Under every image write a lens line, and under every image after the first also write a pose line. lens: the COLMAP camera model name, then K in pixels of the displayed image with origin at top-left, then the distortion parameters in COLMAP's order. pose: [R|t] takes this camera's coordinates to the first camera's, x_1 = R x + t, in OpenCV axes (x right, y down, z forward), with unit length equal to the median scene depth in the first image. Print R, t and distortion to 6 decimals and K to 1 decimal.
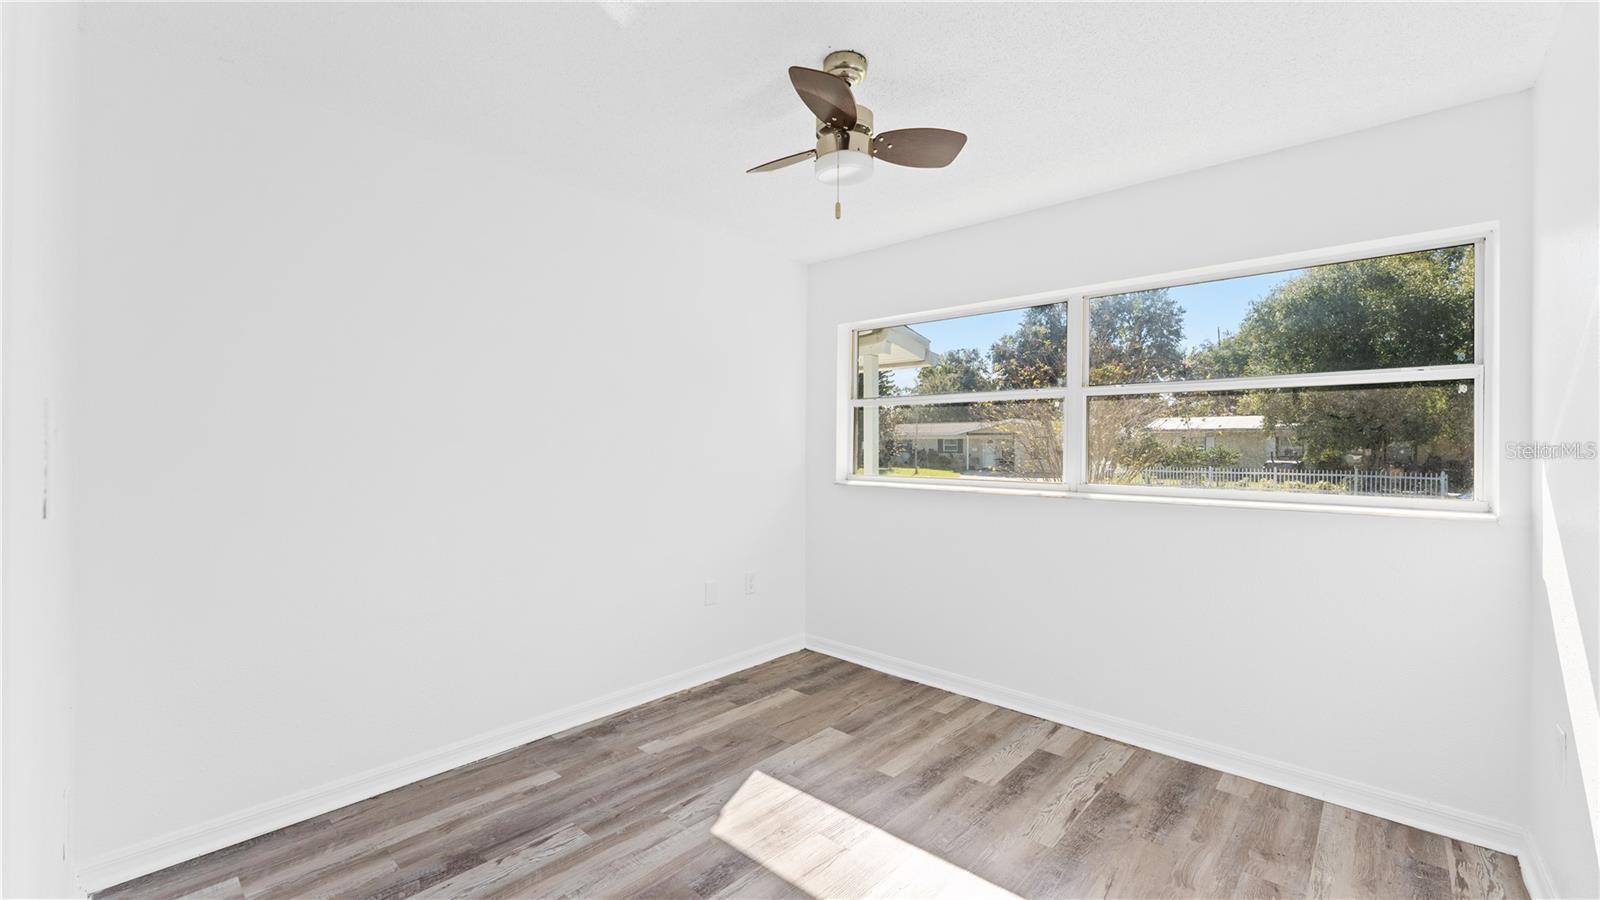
lens RADIAL K [[647.4, 0, 797.9], [0, 647.4, 444.2], [0, 0, 1]] dist [0.000593, -0.000147]
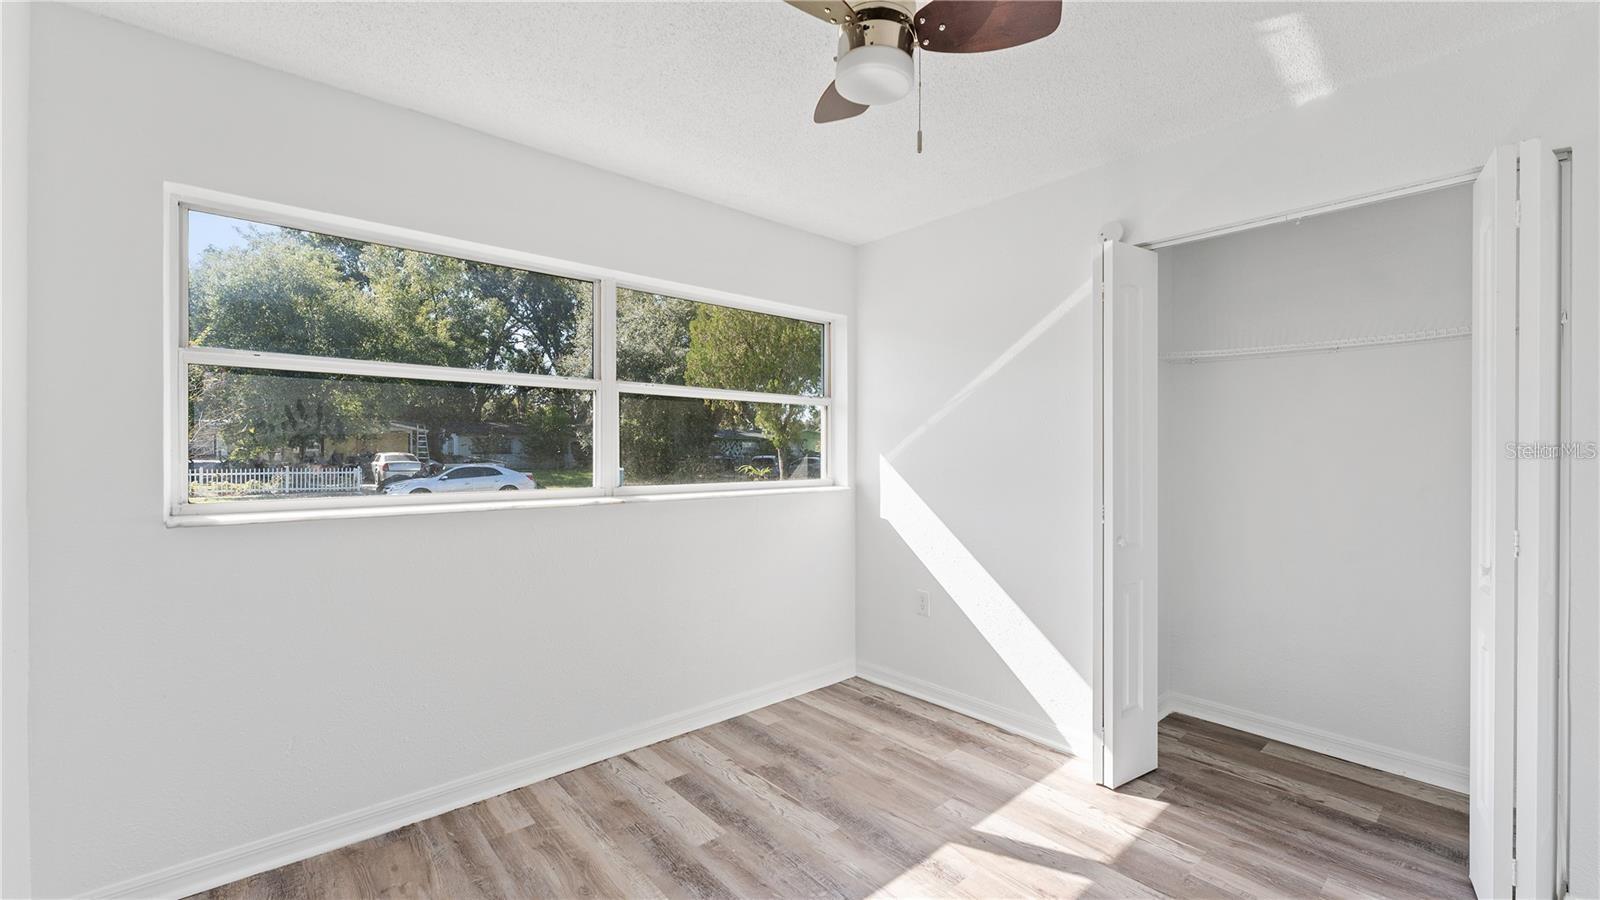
lens RADIAL K [[640.3, 0, 788.4], [0, 640.3, 450.8], [0, 0, 1]] dist [0.001445, 0.000145]
pose [[0.121244, -0.009309, 0.992579, -0.504162], [-0.004266, 0.999942, 0.009899, -0.001021], [-0.992614, -0.005434, 0.121197, 0.743722]]
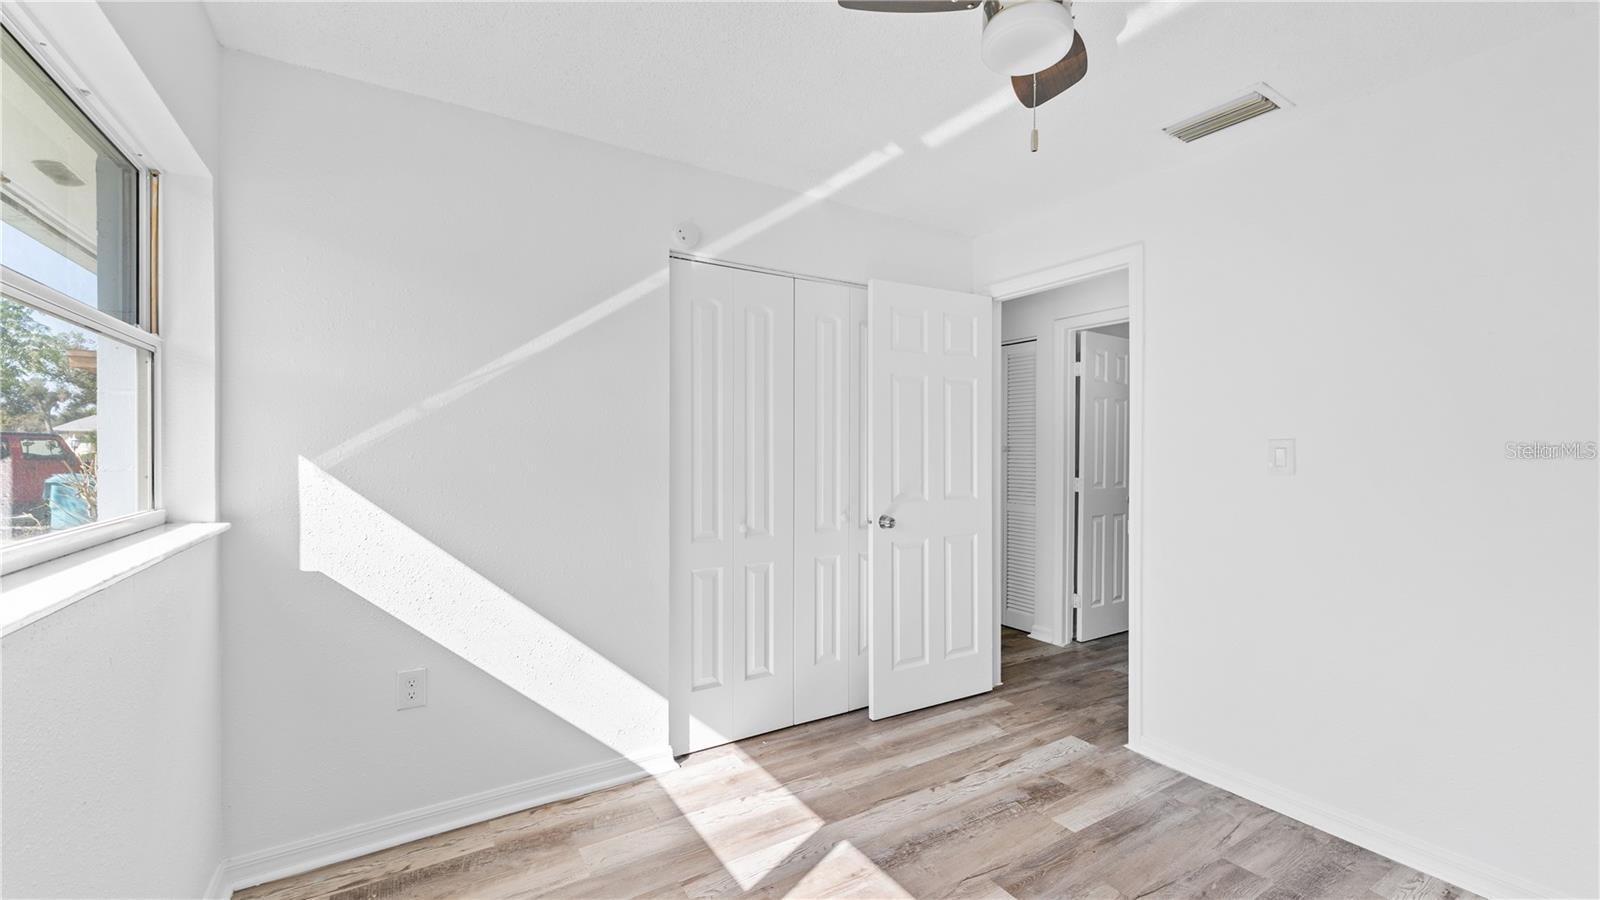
lens RADIAL K [[647.4, 0, 797.9], [0, 647.4, 444.2], [0, 0, 1]] dist [0.000593, -0.000147]
pose [[-0.960943, -0.003515, 0.276723, 0.069408], [-0.006799, 0.999917, -0.010910, 0.009458], [-0.276661, -0.012366, -0.960888, 1.264667]]
